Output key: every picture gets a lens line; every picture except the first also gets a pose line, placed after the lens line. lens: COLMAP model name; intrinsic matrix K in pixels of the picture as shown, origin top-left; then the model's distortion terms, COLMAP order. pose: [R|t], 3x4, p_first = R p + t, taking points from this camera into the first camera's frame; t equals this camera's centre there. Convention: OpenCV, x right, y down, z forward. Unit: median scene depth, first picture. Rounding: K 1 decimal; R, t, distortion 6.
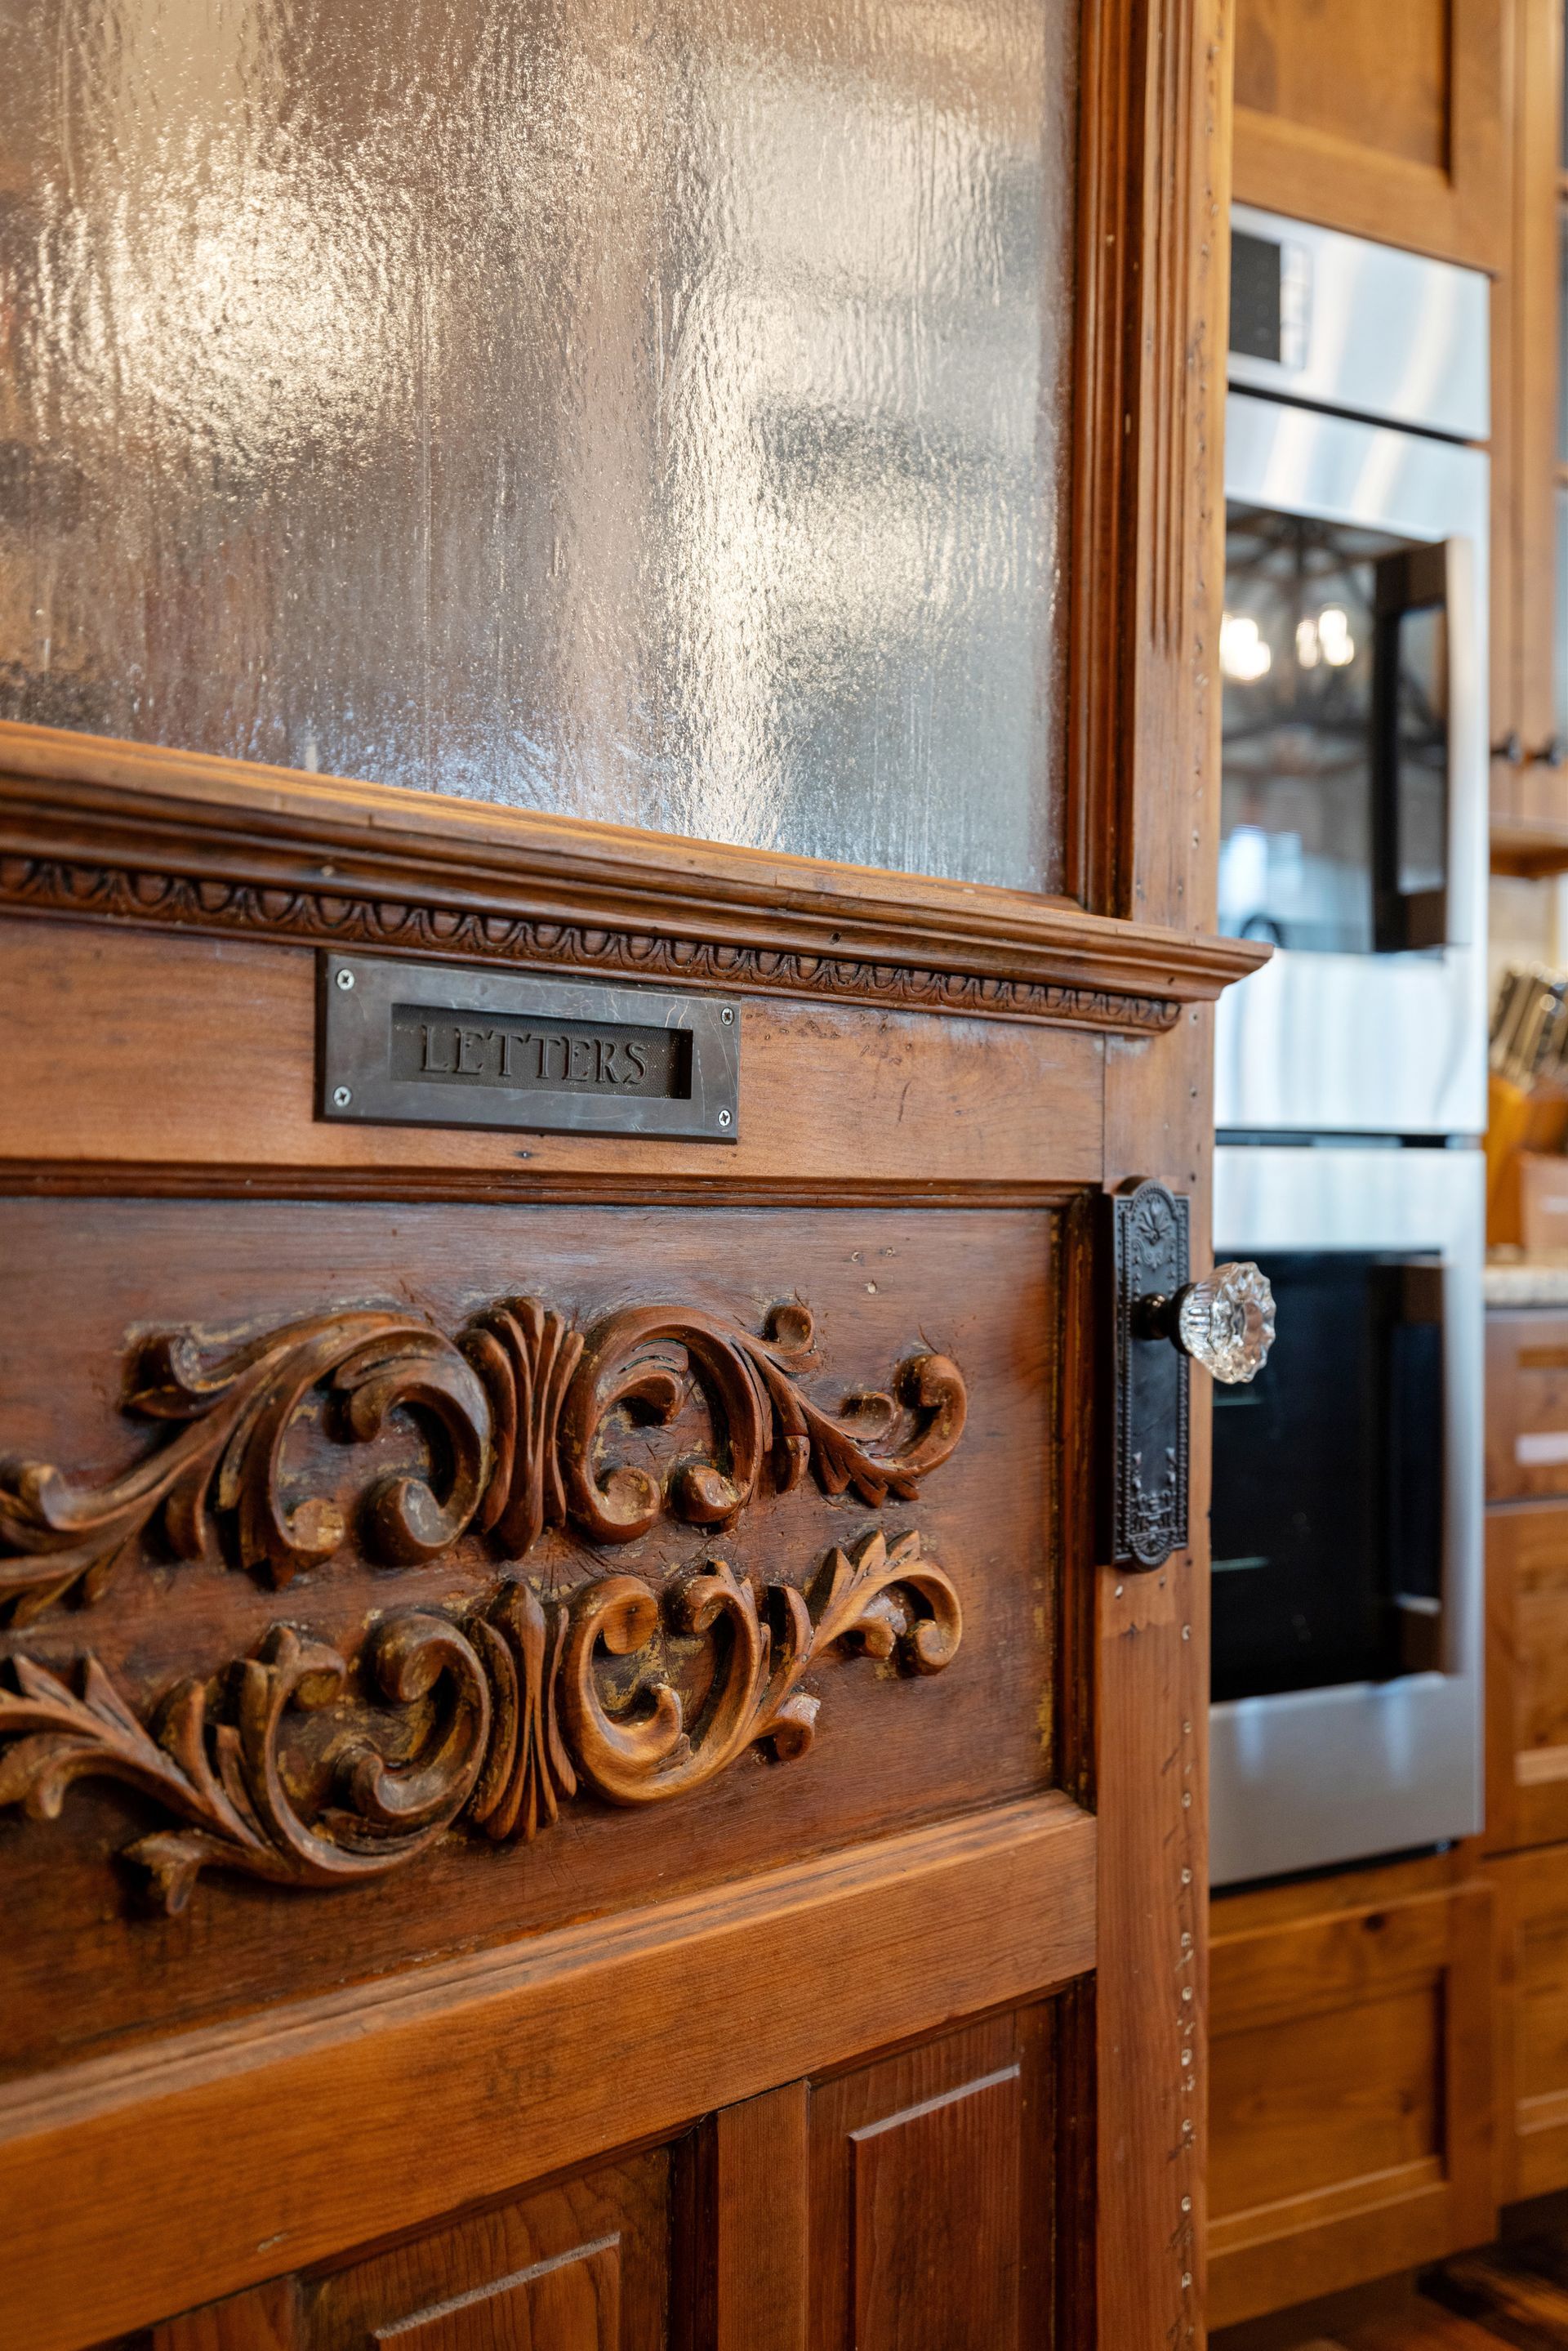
lens RADIAL K [[2257.6, 0, 783.9], [0, 2257.6, 1171.0], [0, 0, 1]] dist [0.010664, 0.000000]
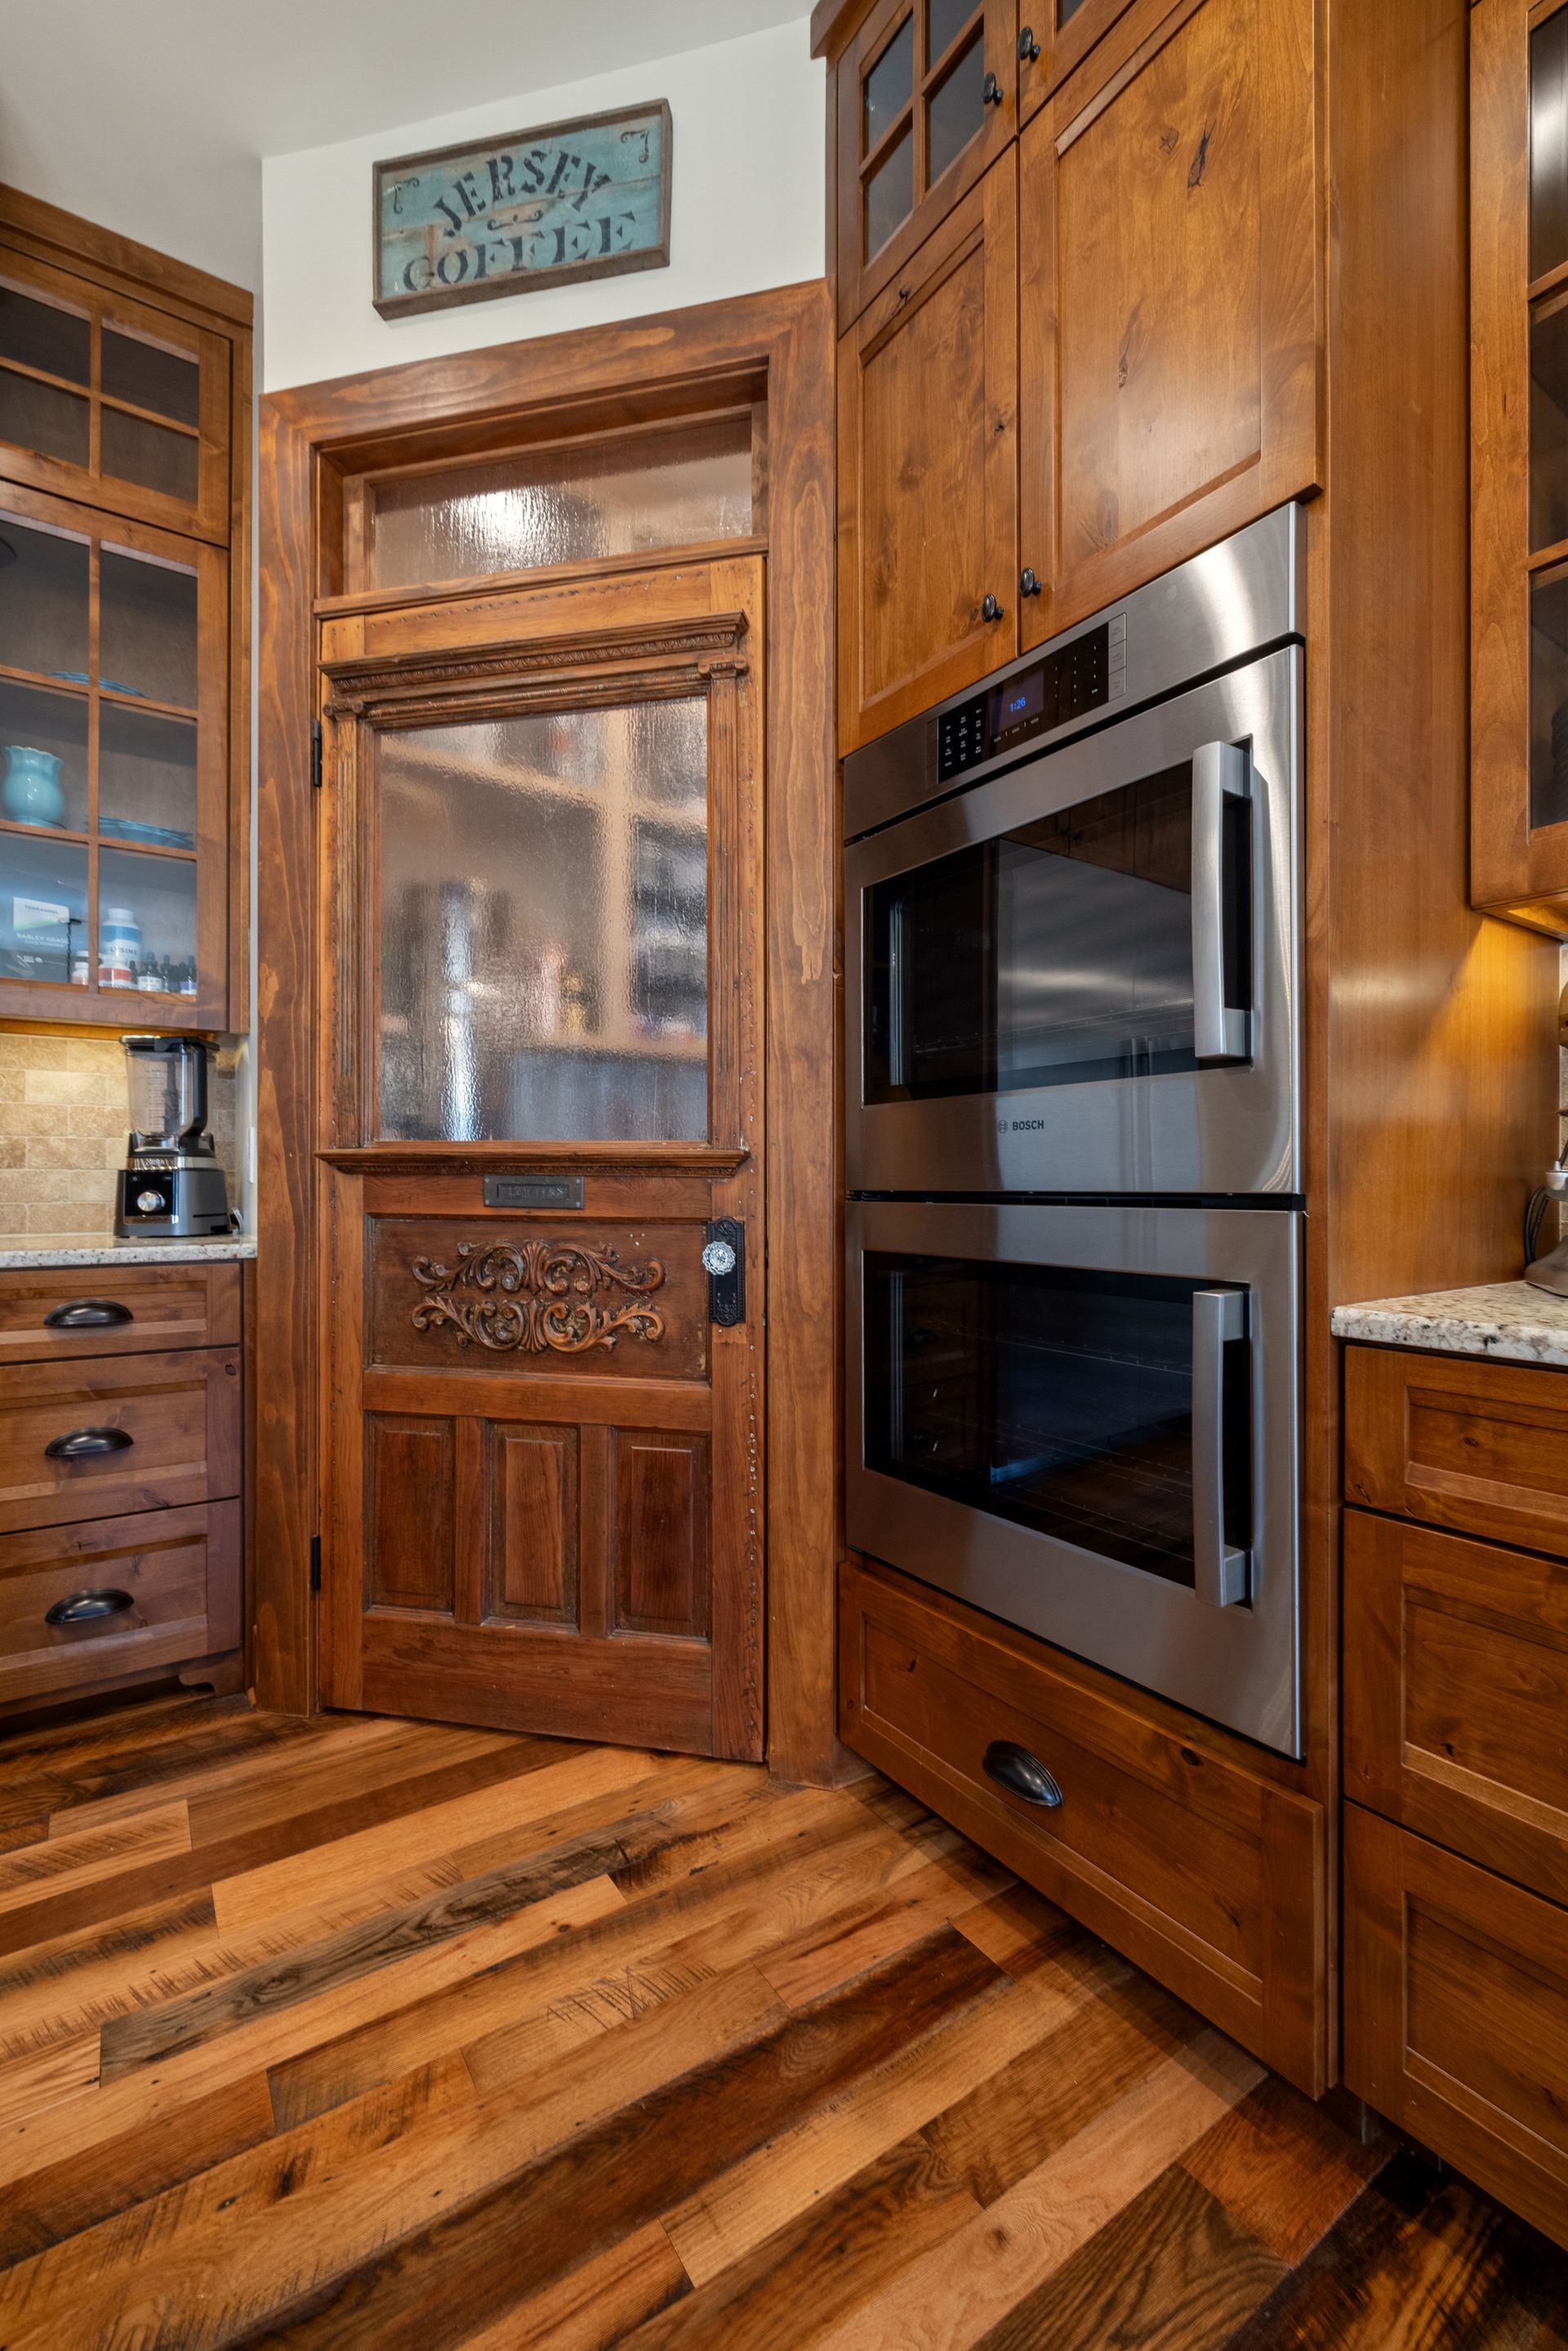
lens RADIAL K [[990.7, 0, 785.4], [0, 990.7, 1179.6], [0, 0, 1]] dist [-0.000249, 0.000473]
pose [[0.532194, -0.010612, -0.846556, 1.753592], [0.015389, 0.999877, -0.002859, -0.056351], [0.846483, -0.011506, 0.532292, 0.278785]]
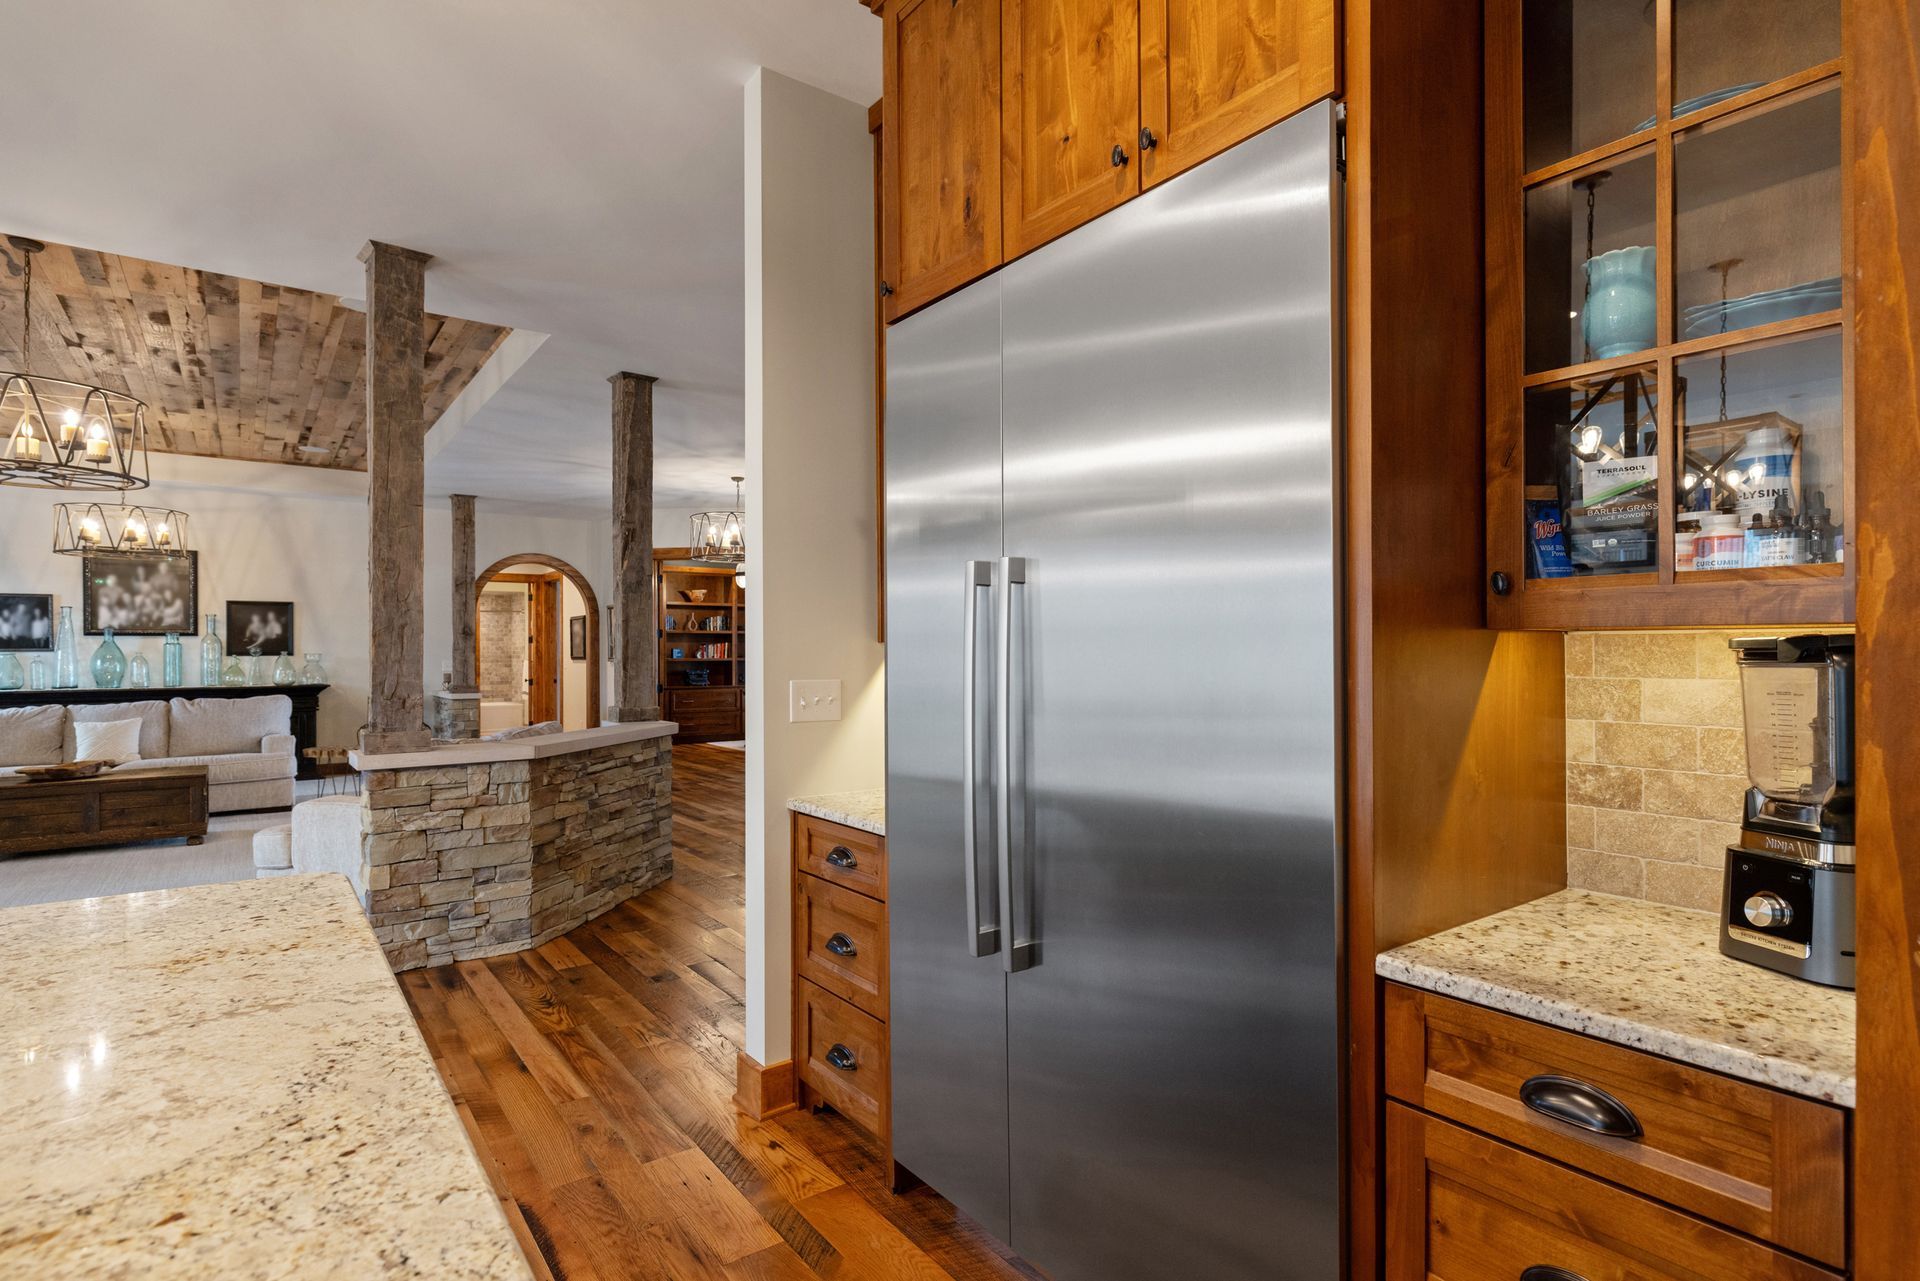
lens RADIAL K [[967.3, 0, 956.7], [0, 967.3, 650.4], [0, 0, 1]] dist [-0.000560, 0.001173]
pose [[-0.822190, -0.007342, -0.569166, 0.775305], [0.002952, 0.999848, -0.017162, -0.373130], [0.569206, -0.015791, -0.822043, 0.719265]]
